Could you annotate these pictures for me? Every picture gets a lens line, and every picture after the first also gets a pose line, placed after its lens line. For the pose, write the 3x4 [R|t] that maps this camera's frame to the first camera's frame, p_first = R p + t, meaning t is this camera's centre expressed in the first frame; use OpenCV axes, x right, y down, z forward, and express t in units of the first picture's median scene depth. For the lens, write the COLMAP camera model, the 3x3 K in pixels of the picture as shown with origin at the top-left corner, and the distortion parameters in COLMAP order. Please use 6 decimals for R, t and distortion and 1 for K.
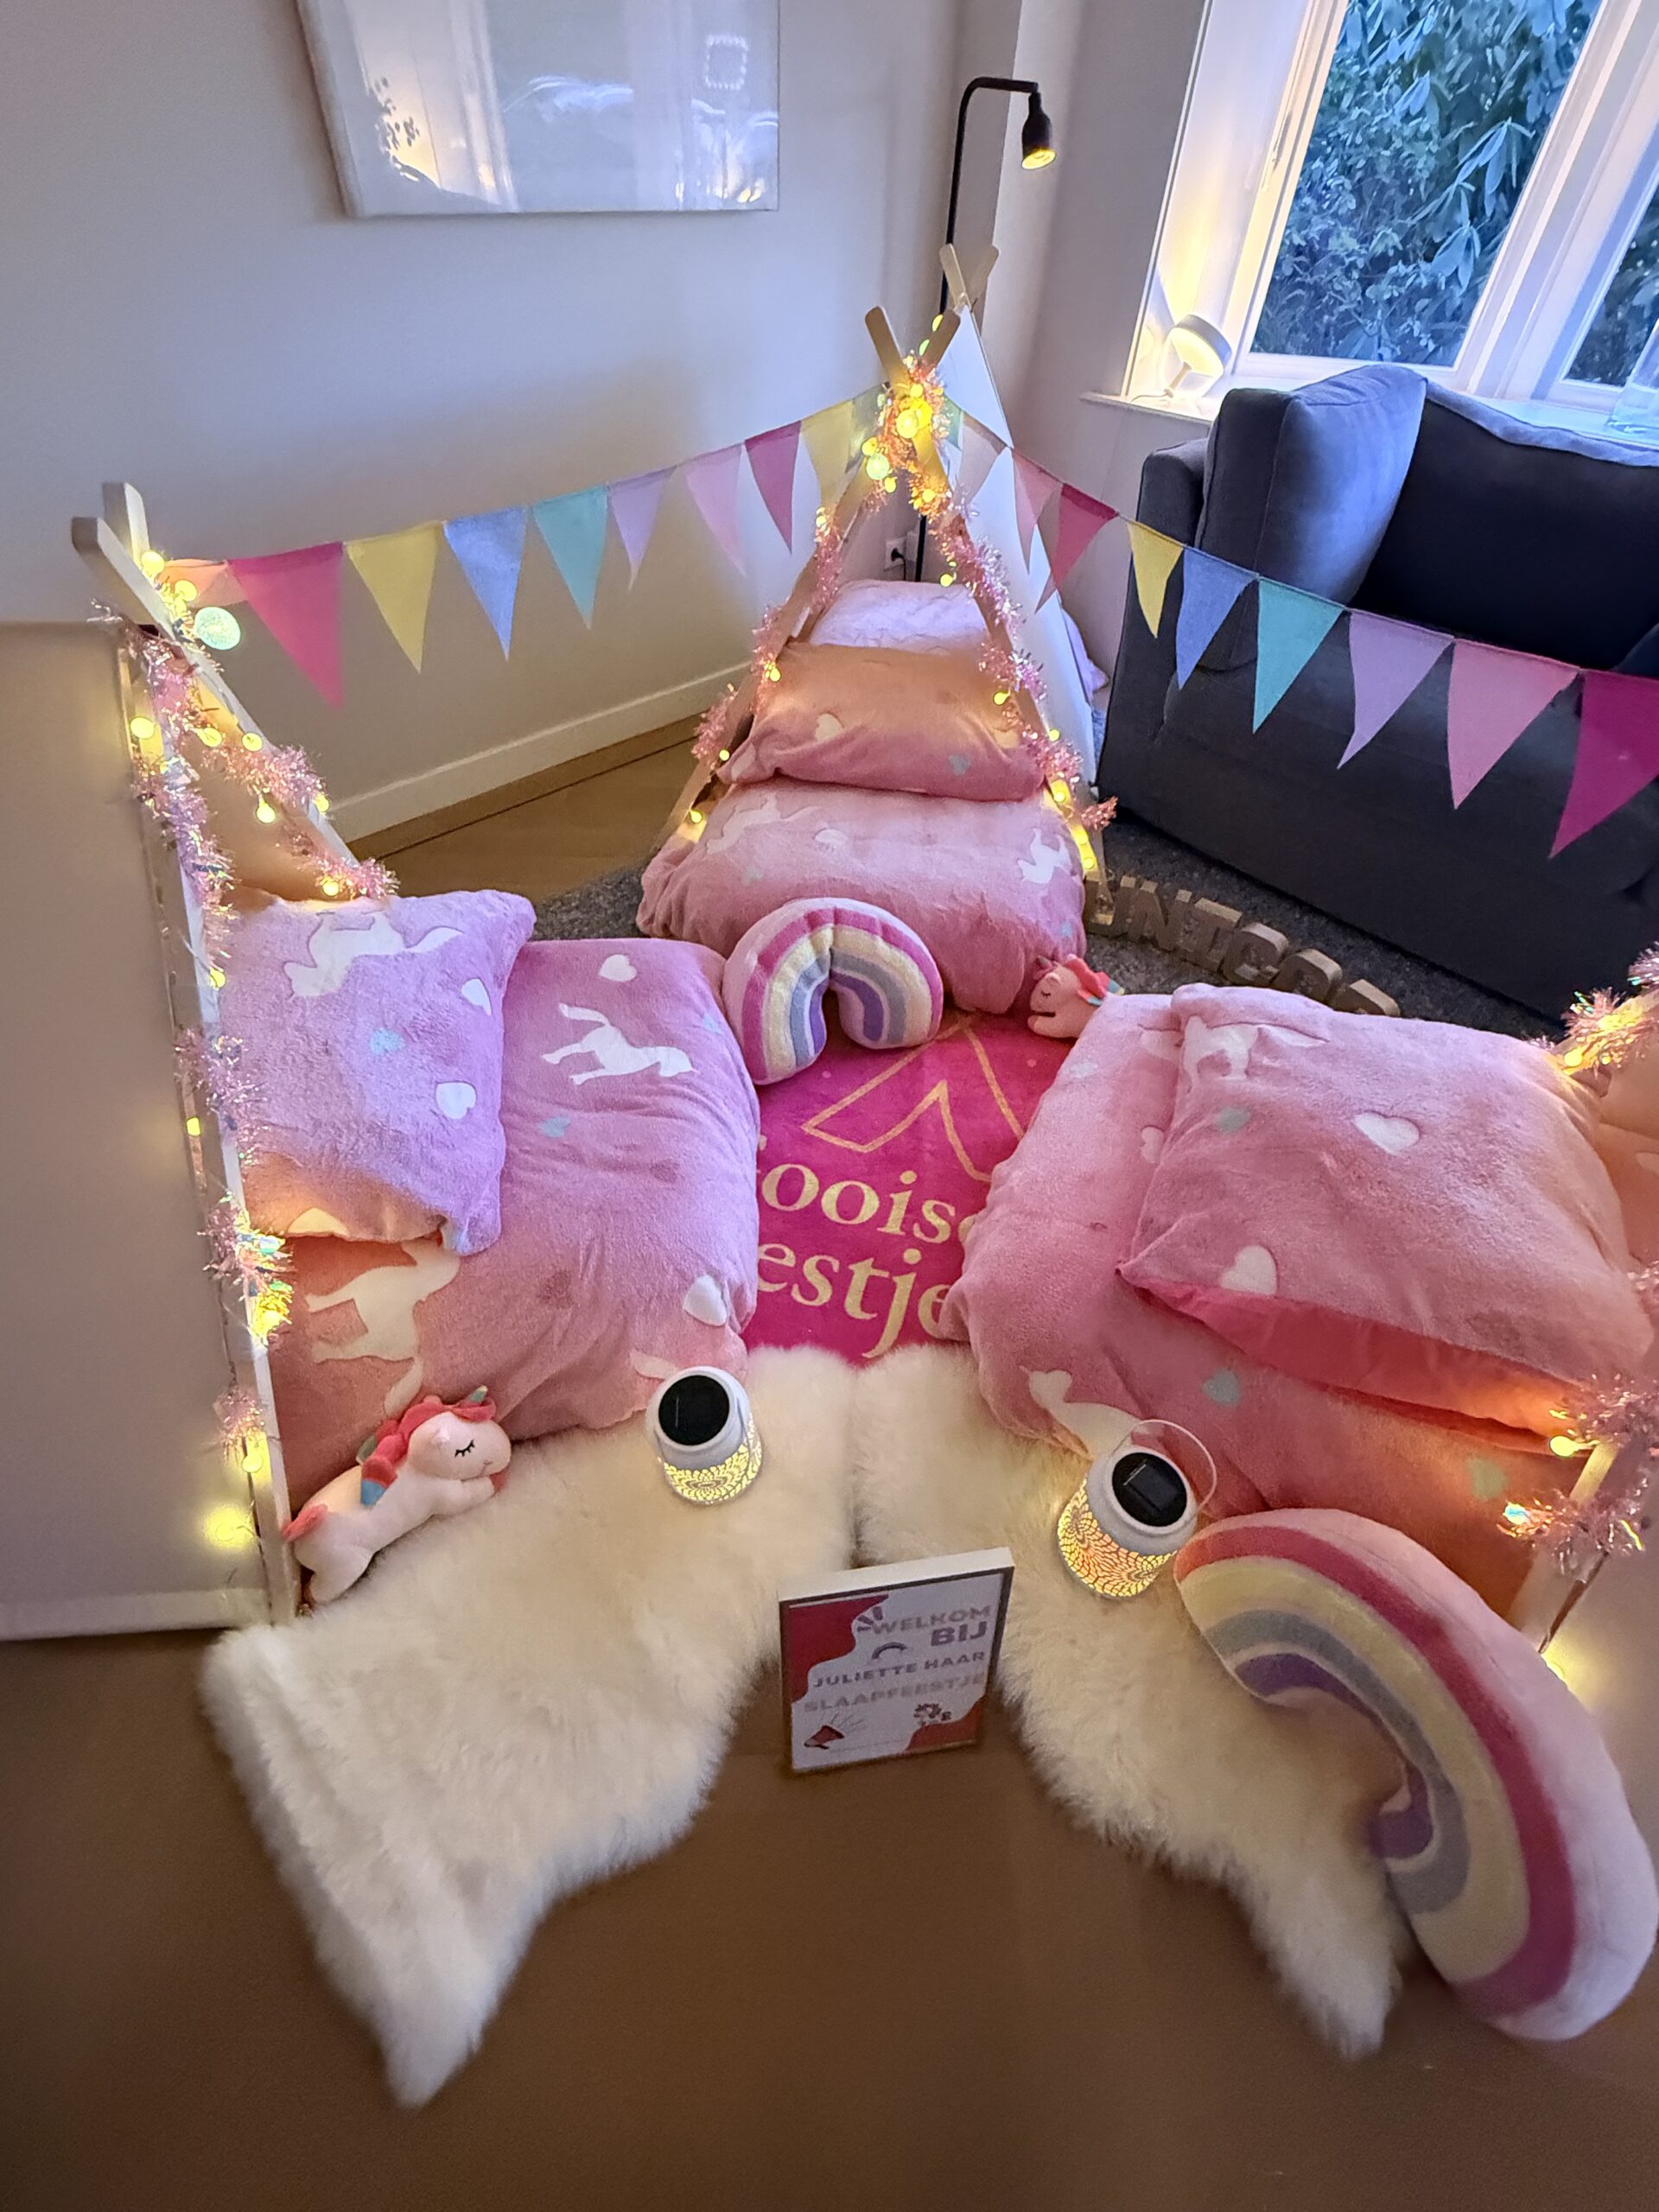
lens RADIAL K [[947.7, 0, 833.8], [0, 947.7, 1104.3], [0, 0, 1]] dist [-0.000274, -0.000082]
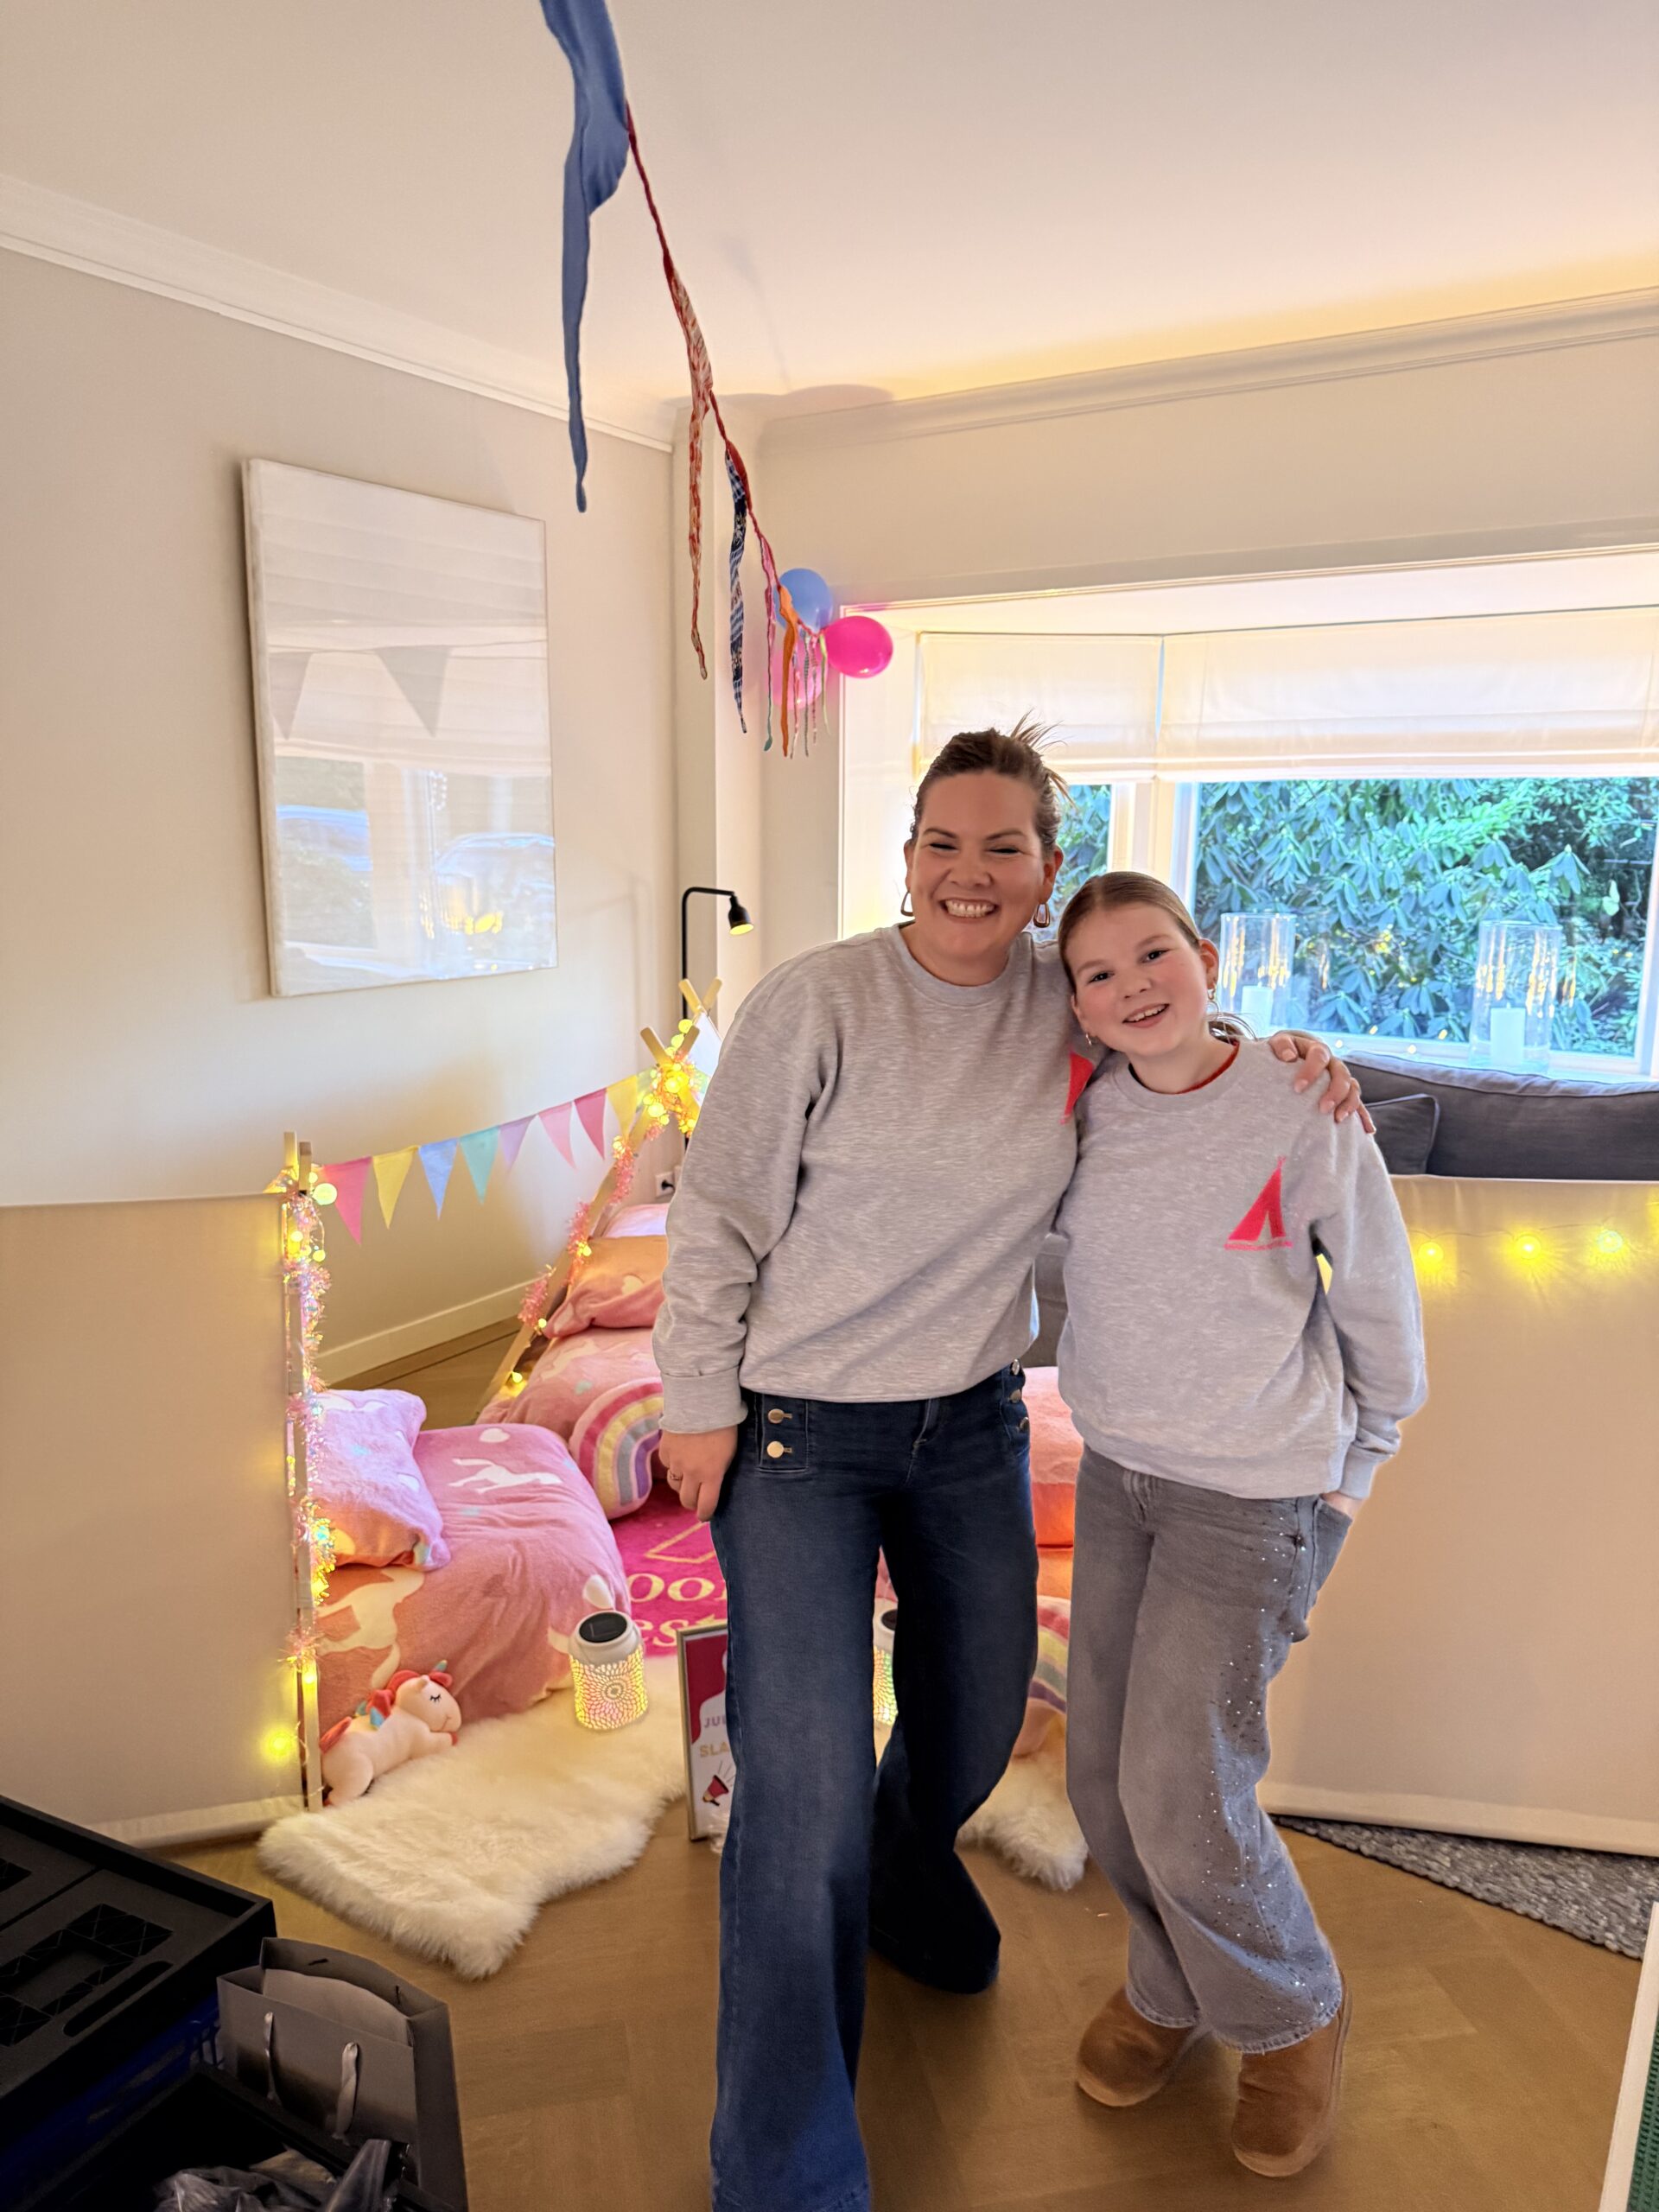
lens RADIAL K [[1541.0, 0, 829.5], [0, 1541.0, 1106.0], [0, 0, 1]] dist [0.082794, -0.069439]
pose [[0.981111, -0.069405, 0.180564, -0.136587], [0.160574, 0.812710, -0.560105, 0.804568], [-0.107872, 0.578519, 0.808504, -1.102865]]
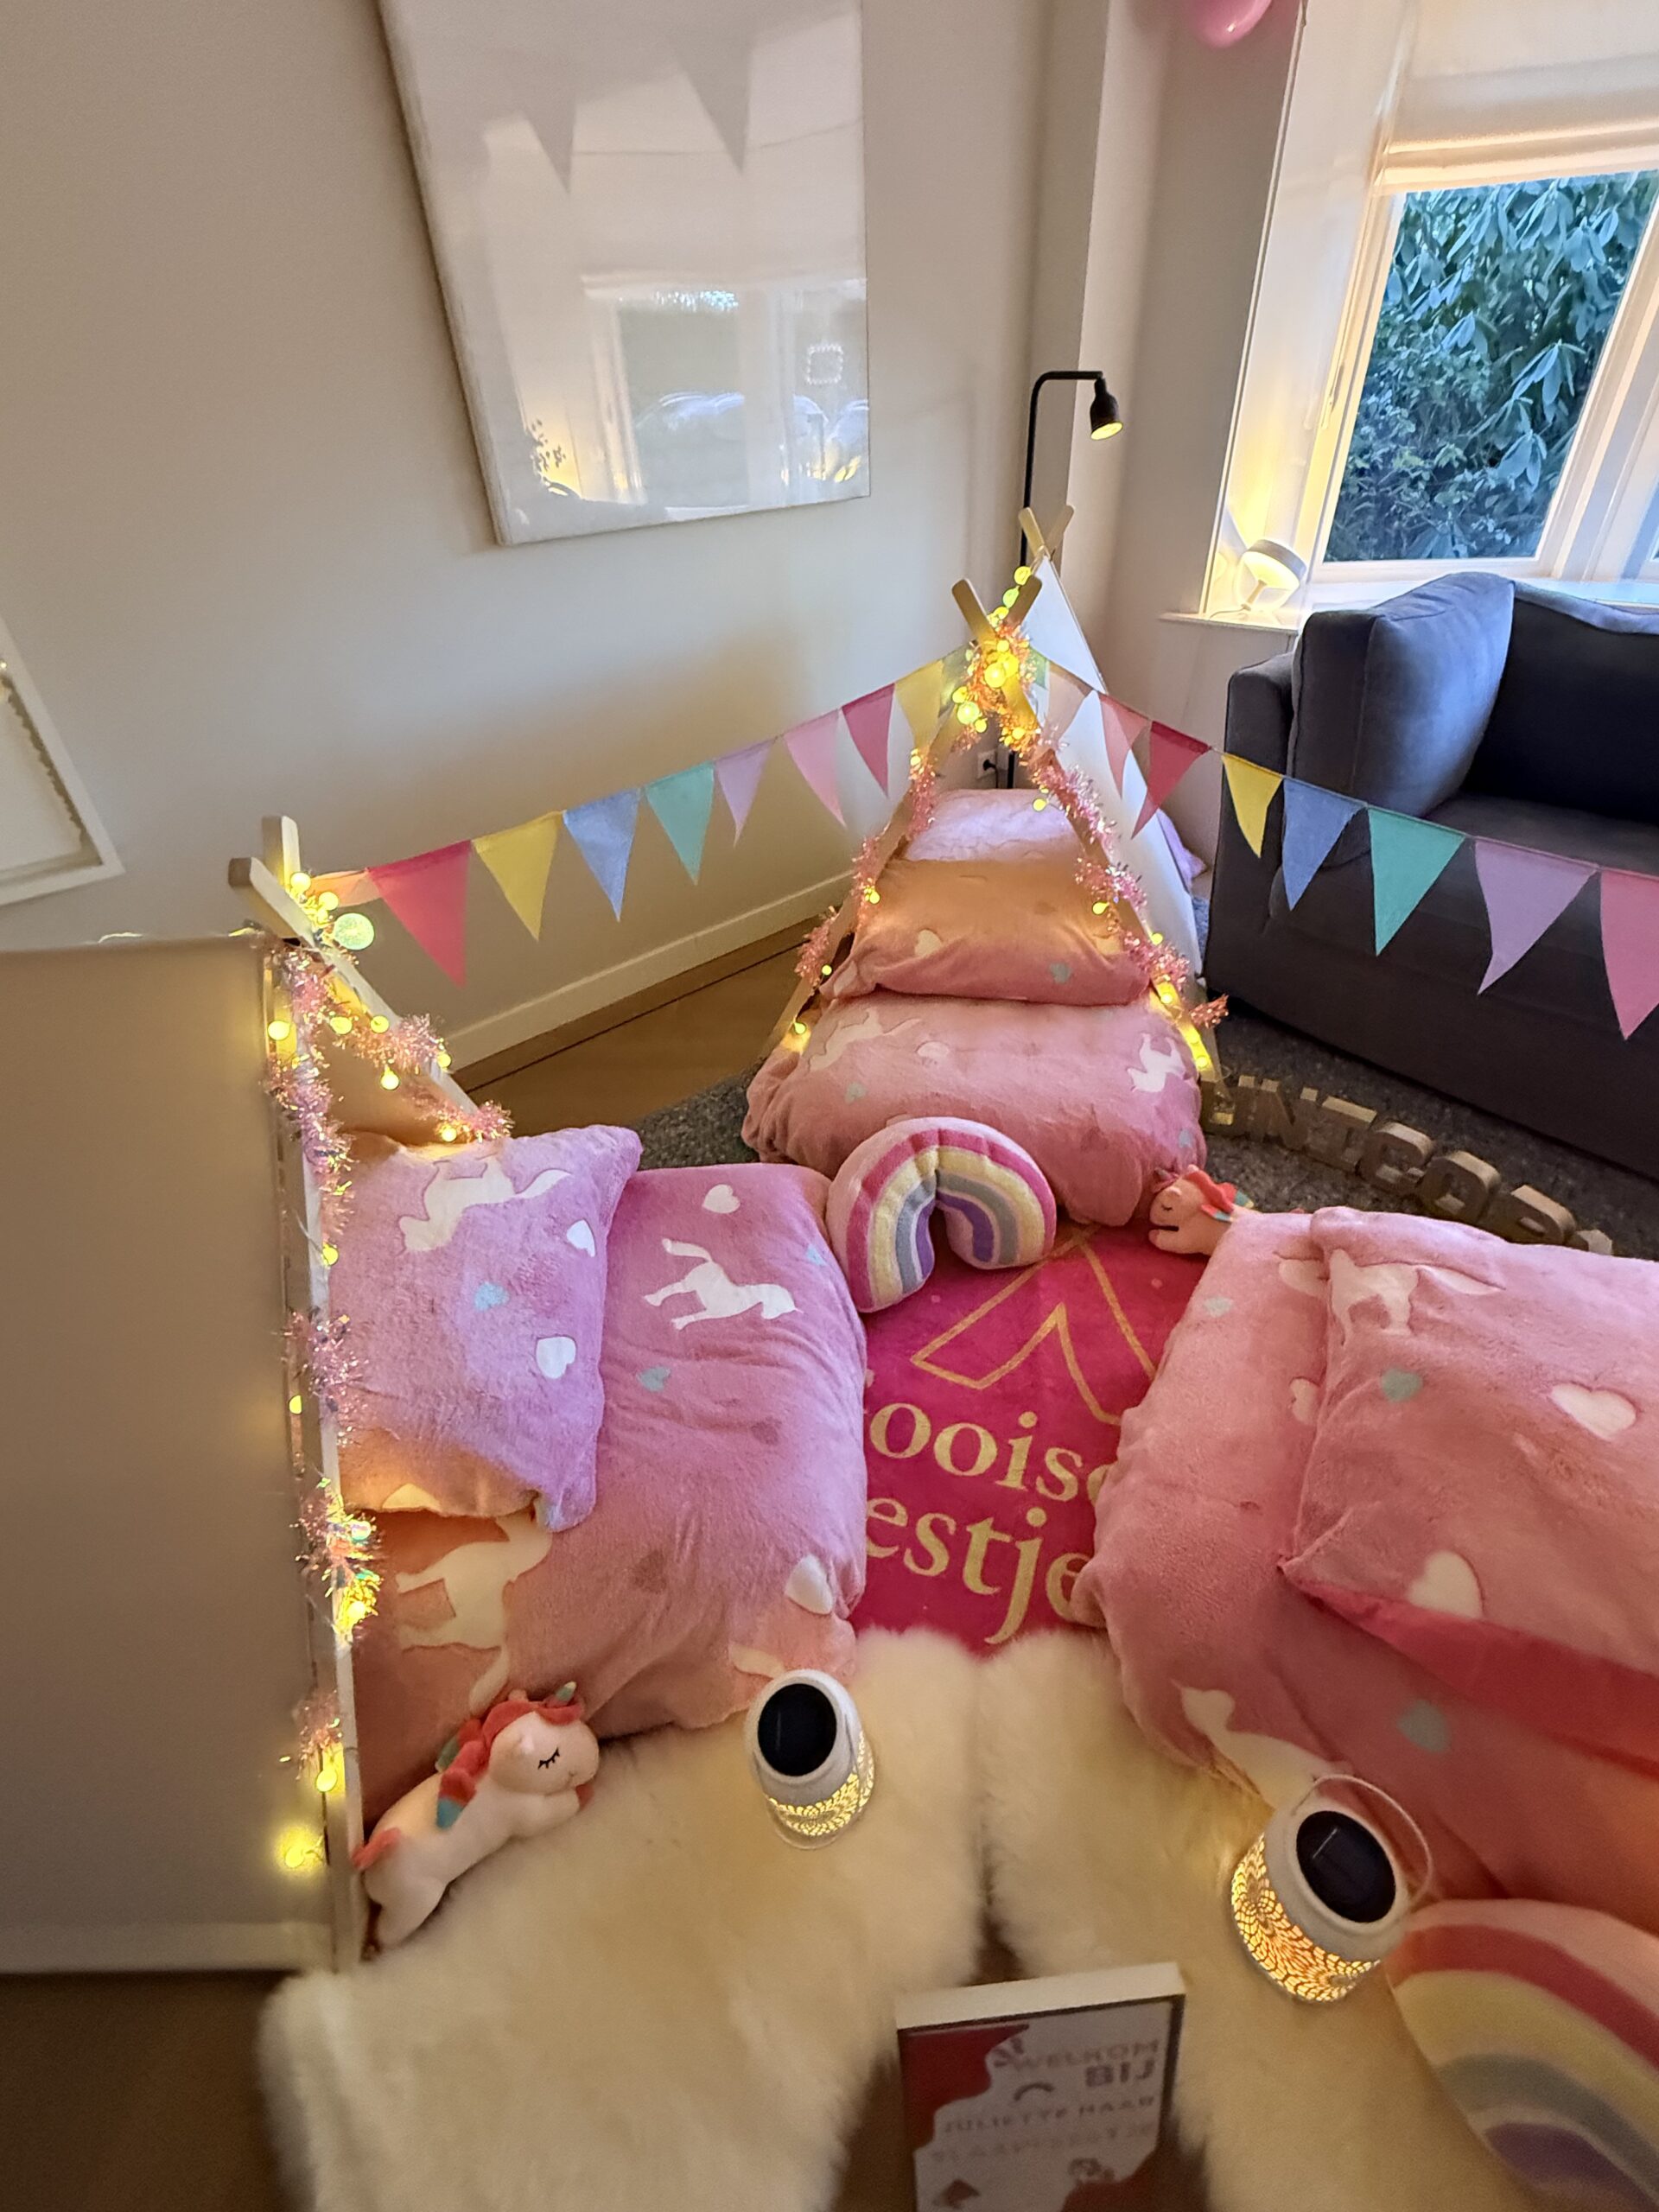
lens RADIAL K [[947.7, 0, 833.8], [0, 947.7, 1104.3], [0, 0, 1]] dist [-0.000274, -0.000082]
pose [[0.993580, -0.028791, -0.109407, 0.000720], [0.010478, 0.986338, -0.164402, -0.081805], [0.112646, 0.162201, 0.980307, 0.026624]]
